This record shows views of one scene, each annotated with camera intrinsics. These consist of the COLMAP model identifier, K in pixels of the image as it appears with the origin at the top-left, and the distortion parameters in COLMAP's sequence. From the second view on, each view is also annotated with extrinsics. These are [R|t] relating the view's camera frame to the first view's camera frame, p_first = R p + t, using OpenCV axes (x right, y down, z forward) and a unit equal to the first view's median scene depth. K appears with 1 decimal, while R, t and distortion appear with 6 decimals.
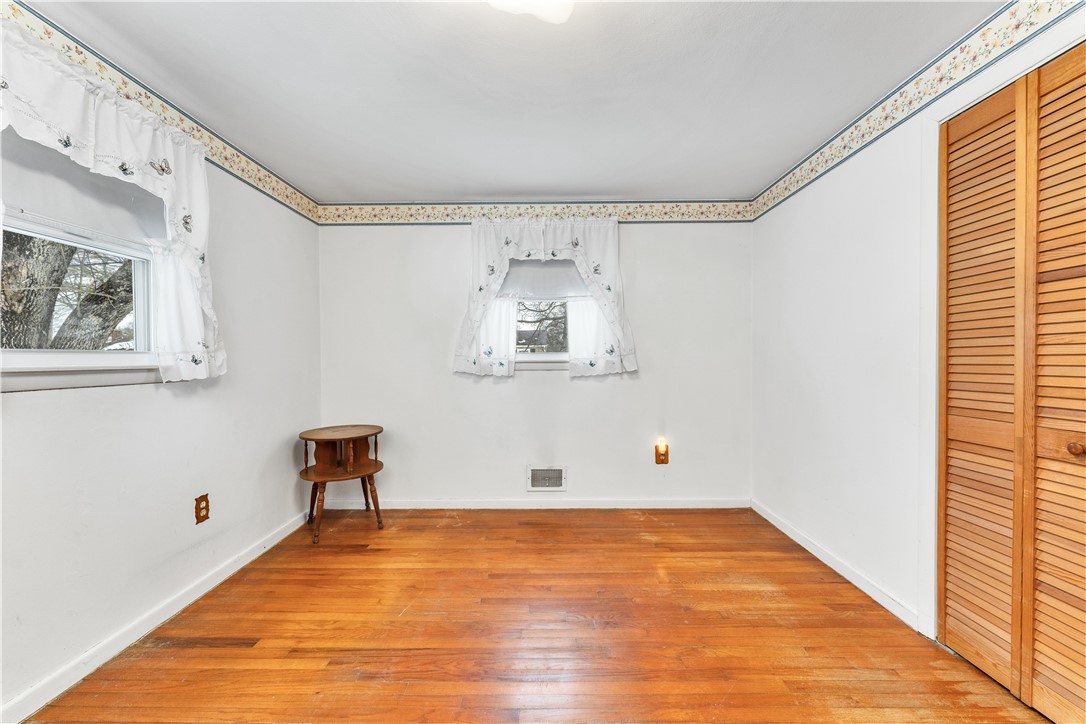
lens RADIAL K [[438.3, 0, 543.5], [0, 438.3, 364.4], [0, 0, 1]] dist [0.002312, -0.000020]
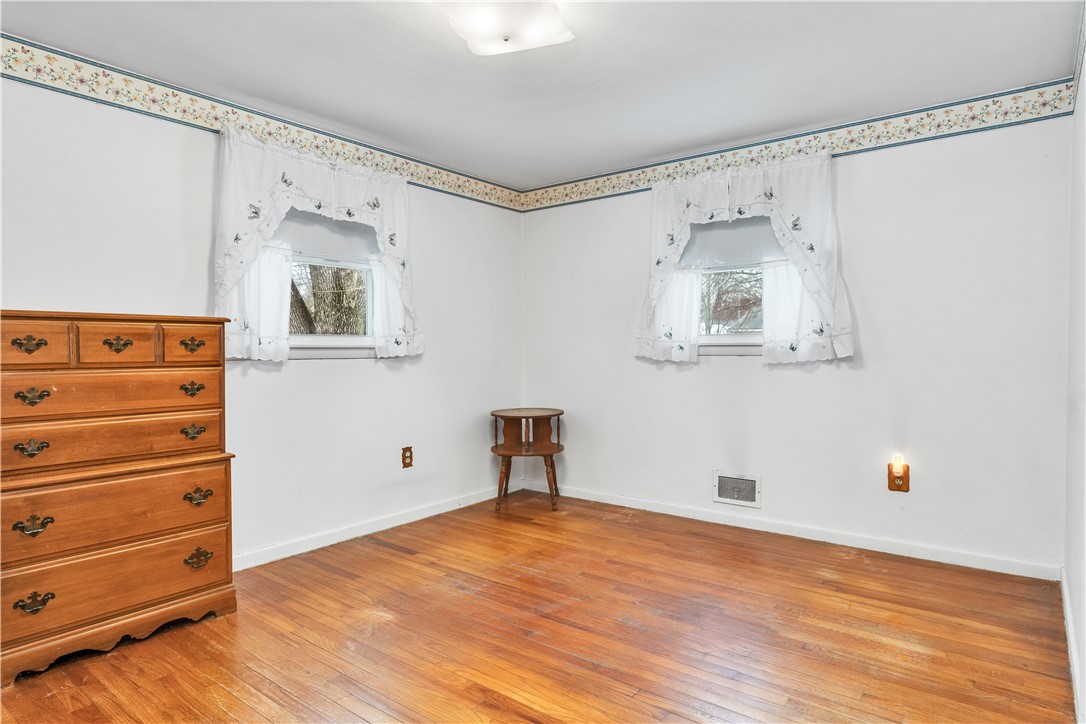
lens RADIAL K [[650.6, 0, 540.1], [0, 650.6, 365.2], [0, 0, 1]] dist [-0.000062, -0.001412]
pose [[0.782671, 0.018032, -0.622174, 0.521630], [-0.009943, 0.999815, 0.016469, 0.016639], [0.622356, -0.006703, 0.782706, -0.184975]]
